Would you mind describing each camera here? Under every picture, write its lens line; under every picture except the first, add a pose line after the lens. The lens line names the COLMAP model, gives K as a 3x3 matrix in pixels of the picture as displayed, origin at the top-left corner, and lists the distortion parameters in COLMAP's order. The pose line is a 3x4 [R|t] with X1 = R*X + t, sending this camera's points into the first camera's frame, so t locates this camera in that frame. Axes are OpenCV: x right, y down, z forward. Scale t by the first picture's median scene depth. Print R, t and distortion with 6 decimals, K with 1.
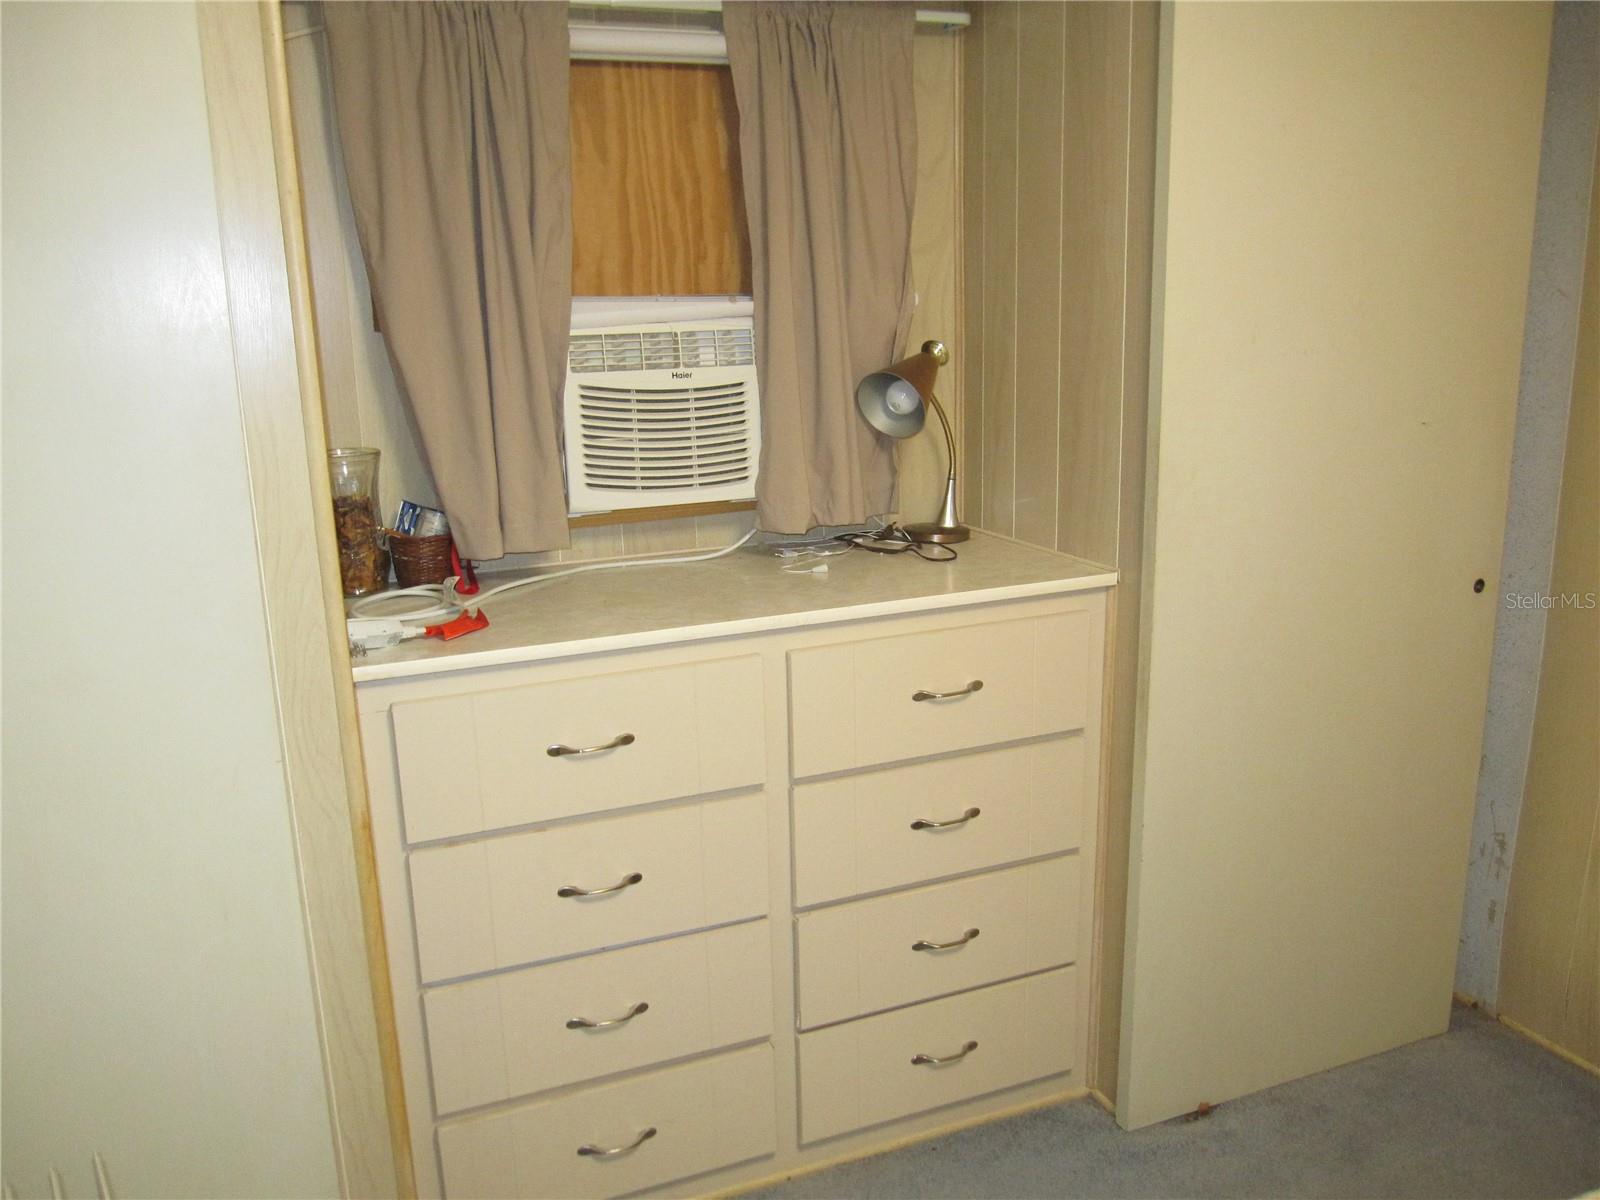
lens RADIAL K [[1320.3, 0, 798.6], [0, 1320.3, 604.3], [0, 0, 1]] dist [-0.076586, 0.048469]
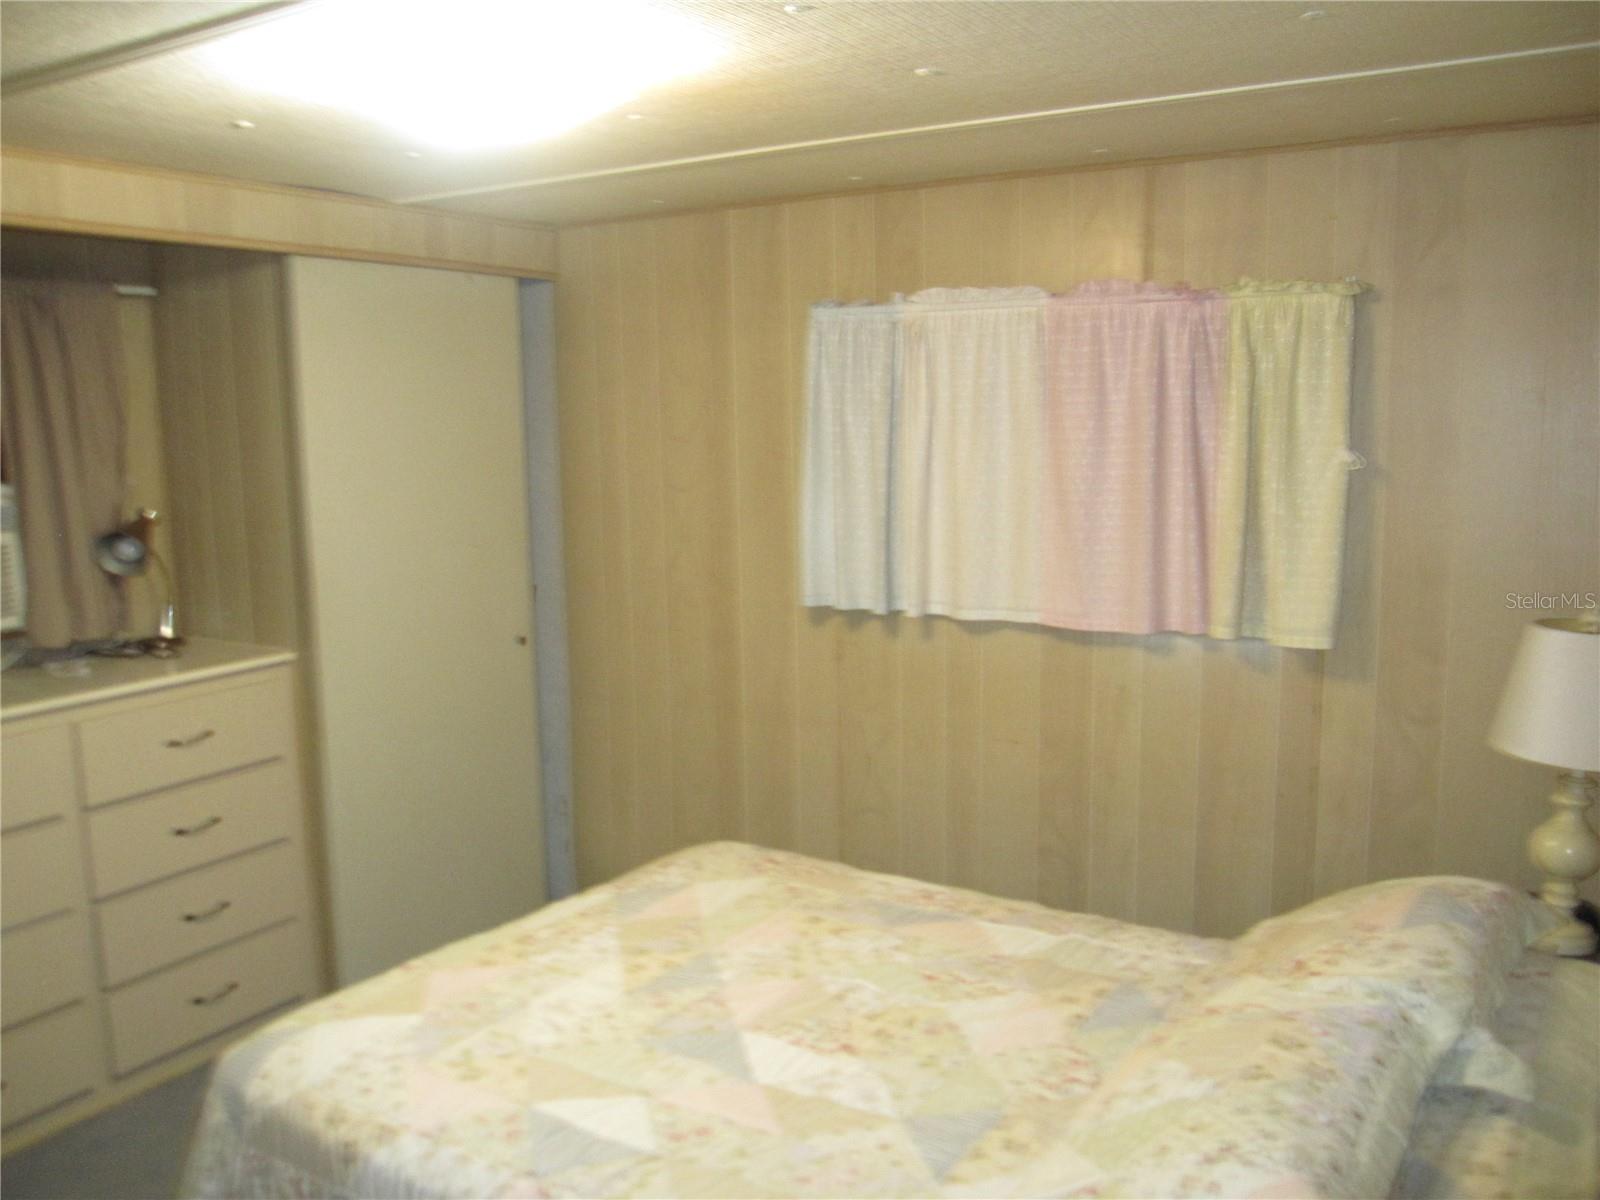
lens RADIAL K [[1320.3, 0, 803.2], [0, 1320.3, 613.0], [0, 0, 1]] dist [-0.076586, 0.048469]
pose [[0.814871, -0.079769, 0.574128, -0.144002], [0.133922, 0.989596, -0.052585, 0.087704], [-0.563960, 0.119738, 0.817075, -0.581675]]
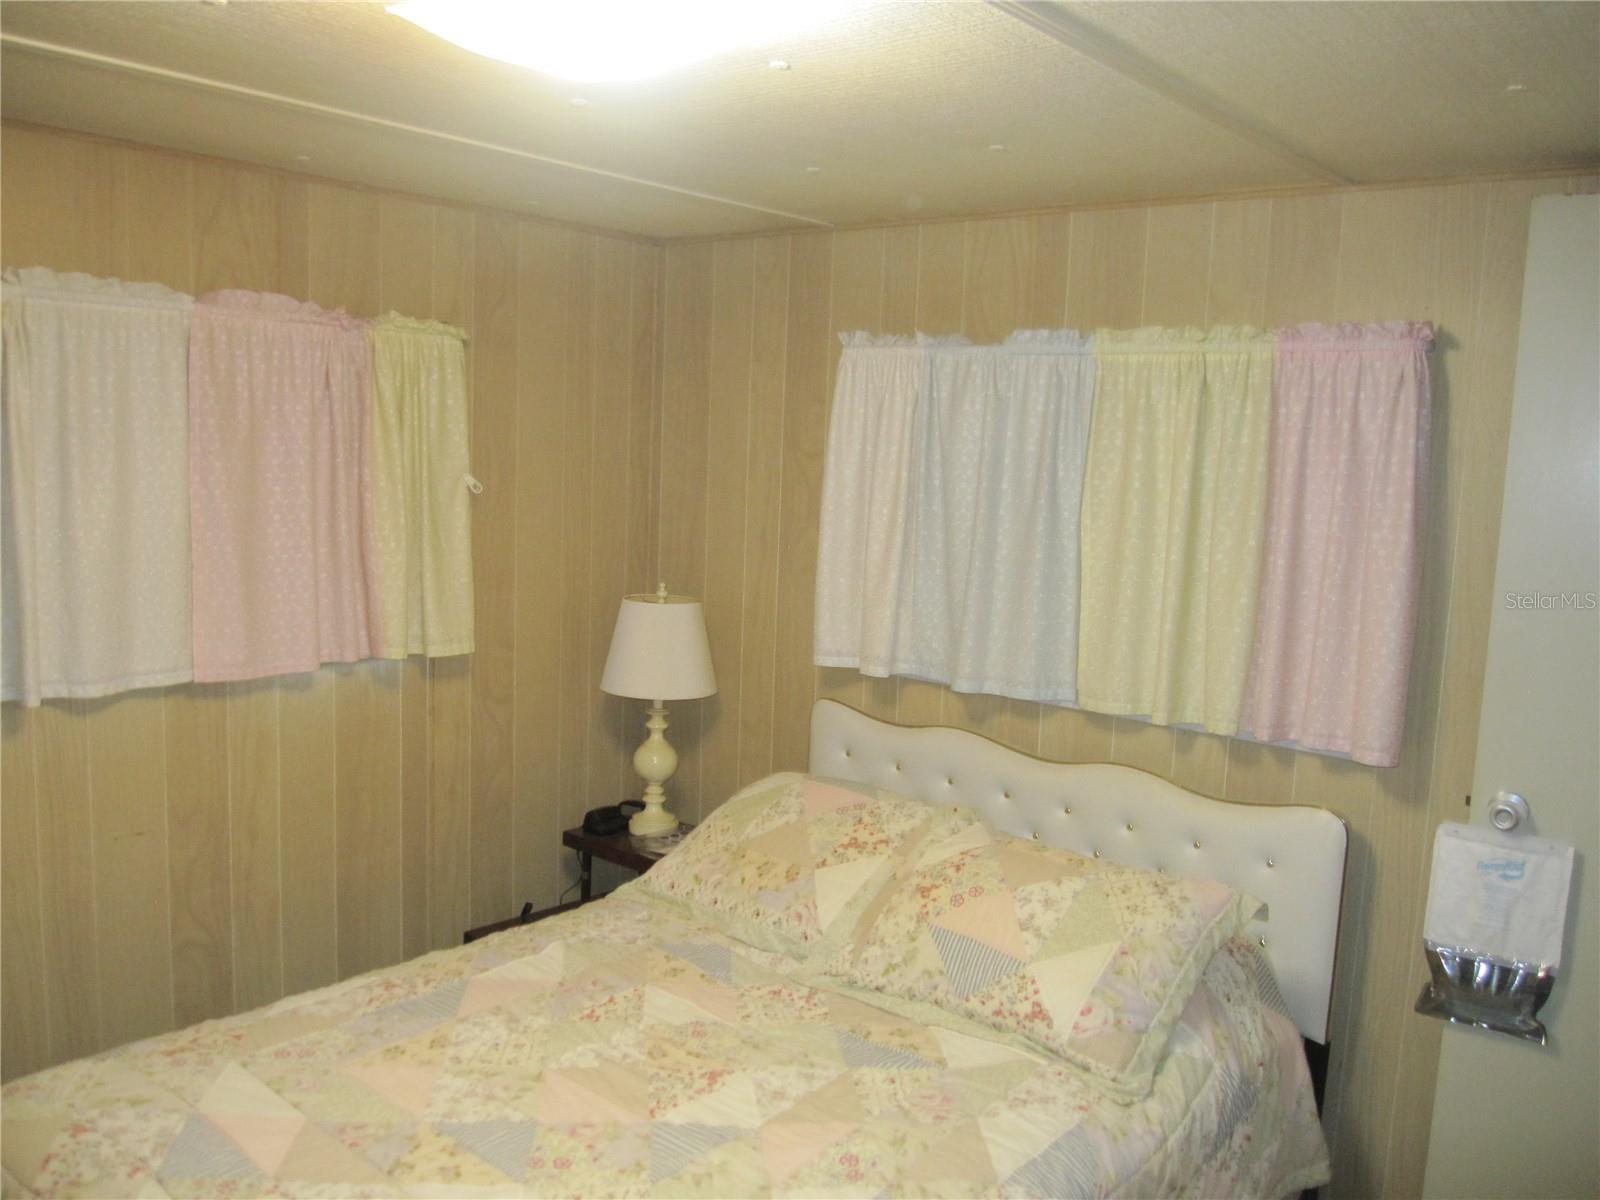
lens RADIAL K [[1320.3, 0, 804.2], [0, 1320.3, 604.6], [0, 0, 1]] dist [-0.076586, 0.048469]
pose [[-0.462011, -0.111334, 0.879858, -0.421919], [0.184424, 0.958341, 0.218106, -0.160930], [-0.867487, 0.263035, -0.422231, 0.409007]]
